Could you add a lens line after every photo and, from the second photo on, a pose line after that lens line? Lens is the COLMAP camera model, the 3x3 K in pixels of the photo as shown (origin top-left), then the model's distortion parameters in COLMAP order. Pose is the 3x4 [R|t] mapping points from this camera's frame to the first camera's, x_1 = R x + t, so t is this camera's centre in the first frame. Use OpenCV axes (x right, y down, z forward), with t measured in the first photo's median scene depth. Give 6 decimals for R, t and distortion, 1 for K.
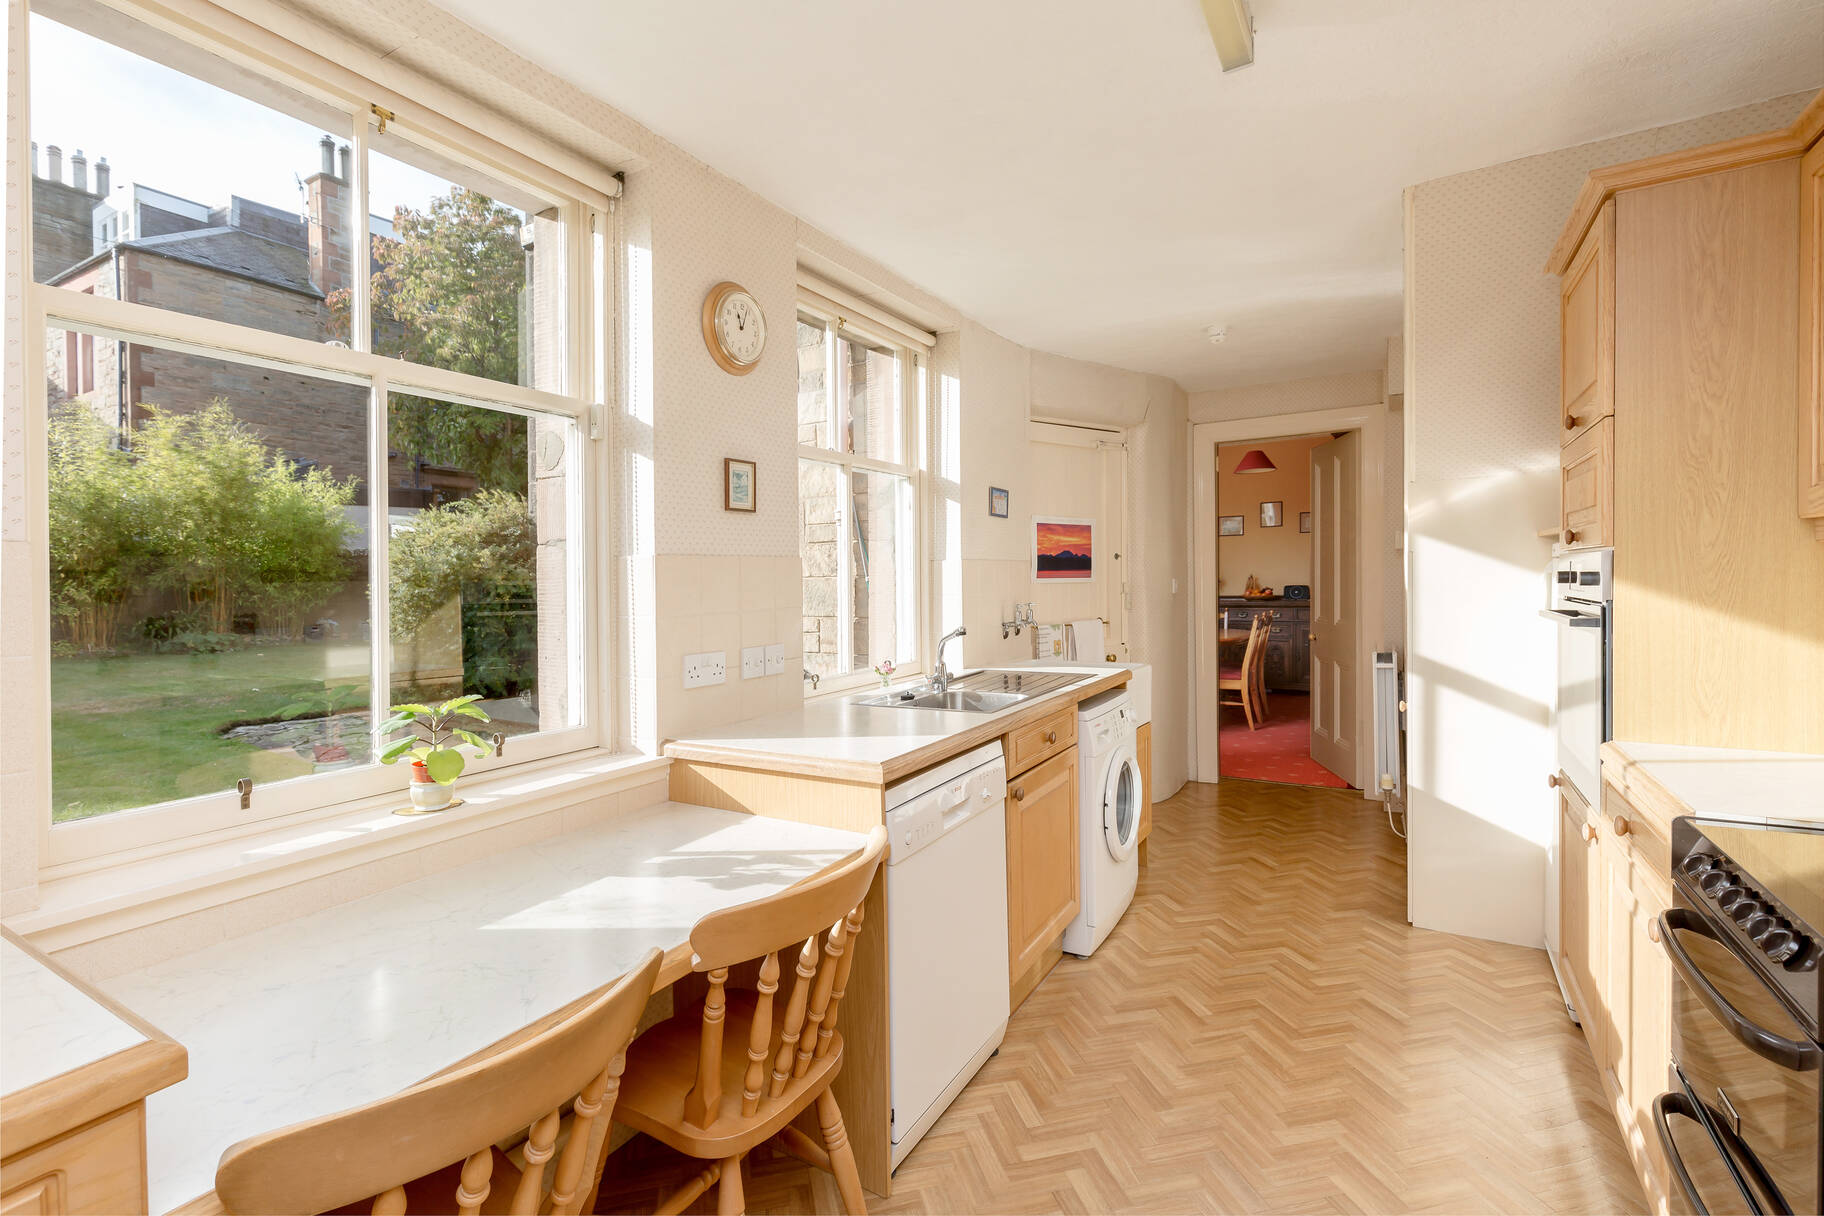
lens RADIAL K [[813.1, 0, 919.2], [0, 813.1, 592.3], [0, 0, 1]] dist [0.002285, 0.000111]
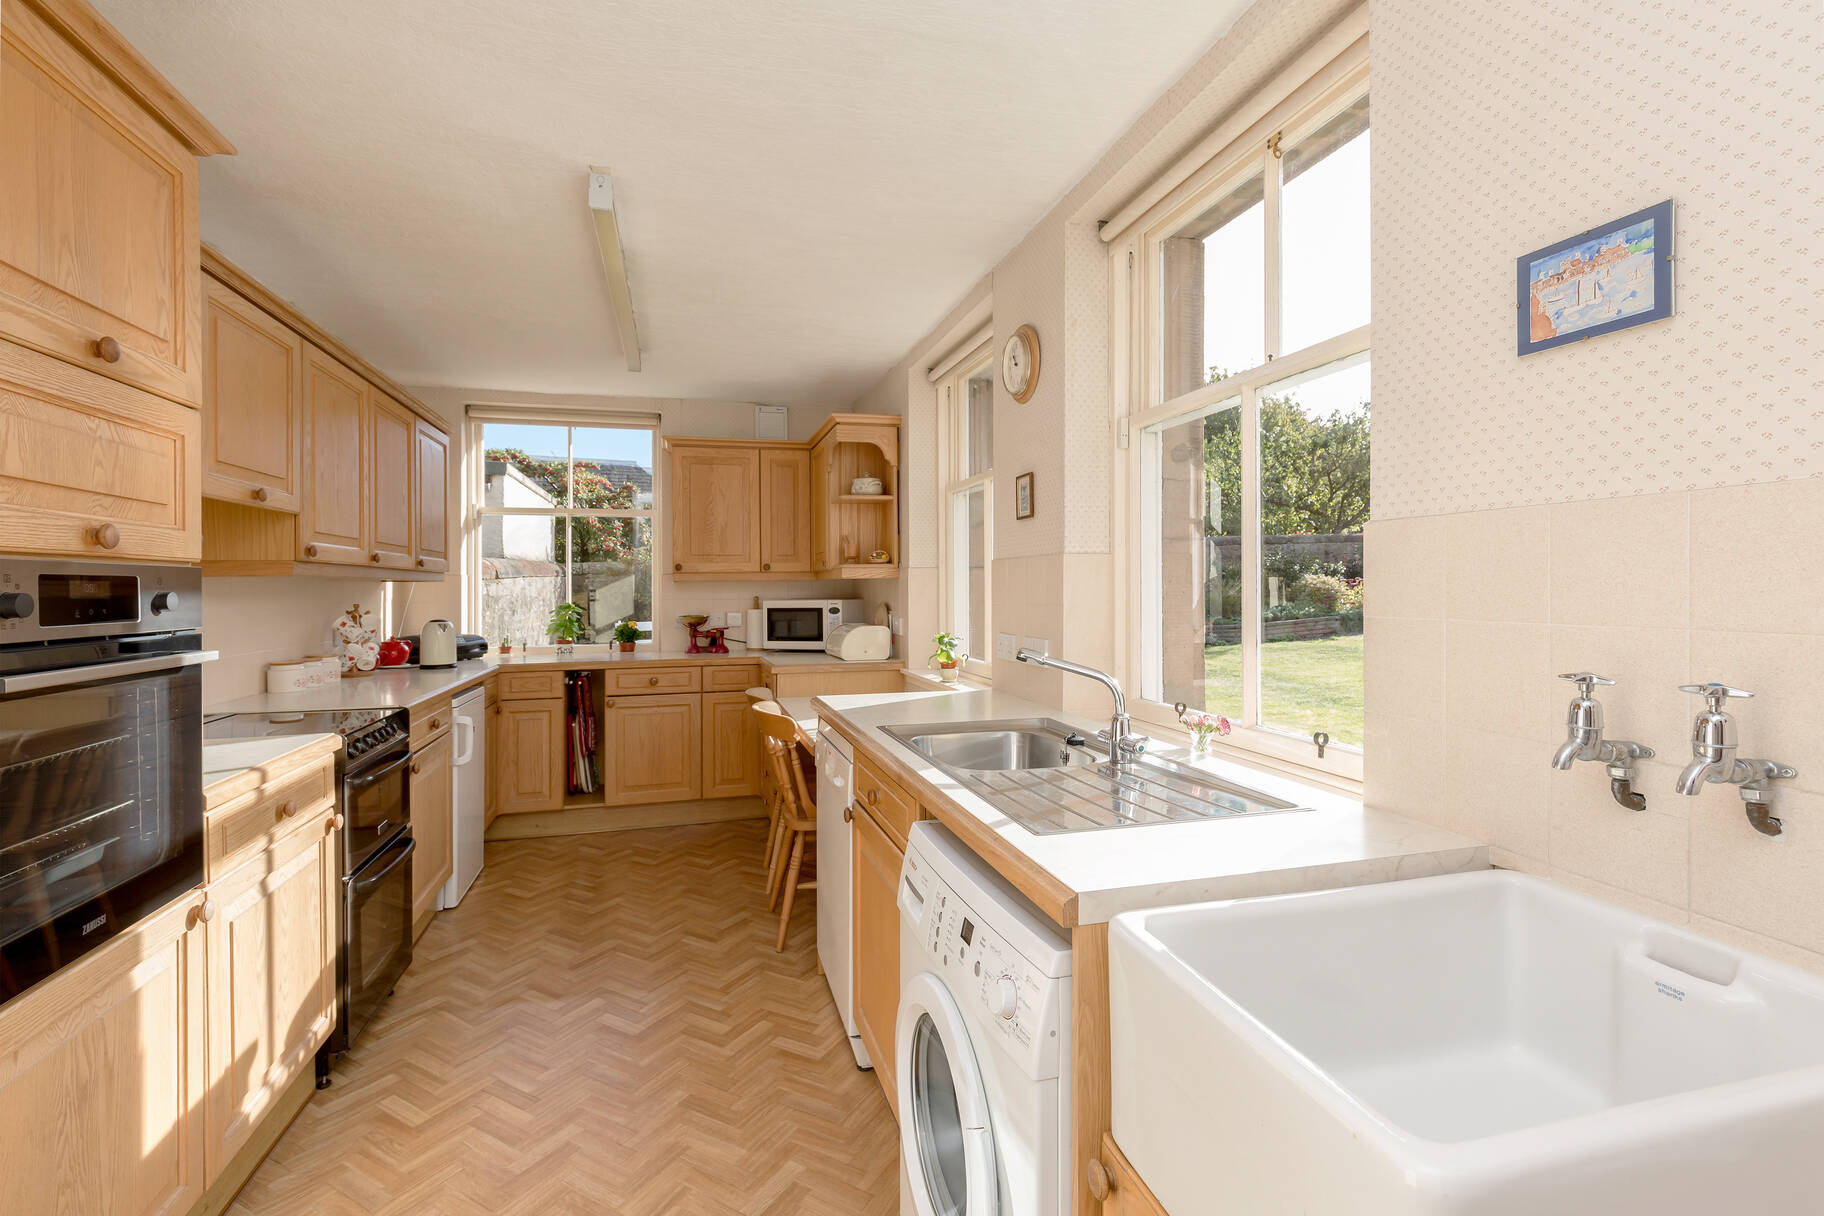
lens RADIAL K [[813.1, 0, 919.2], [0, 813.1, 592.3], [0, 0, 1]] dist [0.002285, 0.000111]
pose [[-0.691359, 0.017901, -0.722290, 0.846443], [0.006400, 0.999806, 0.018652, -0.033477], [0.722483, 0.008273, -0.691339, 1.959889]]
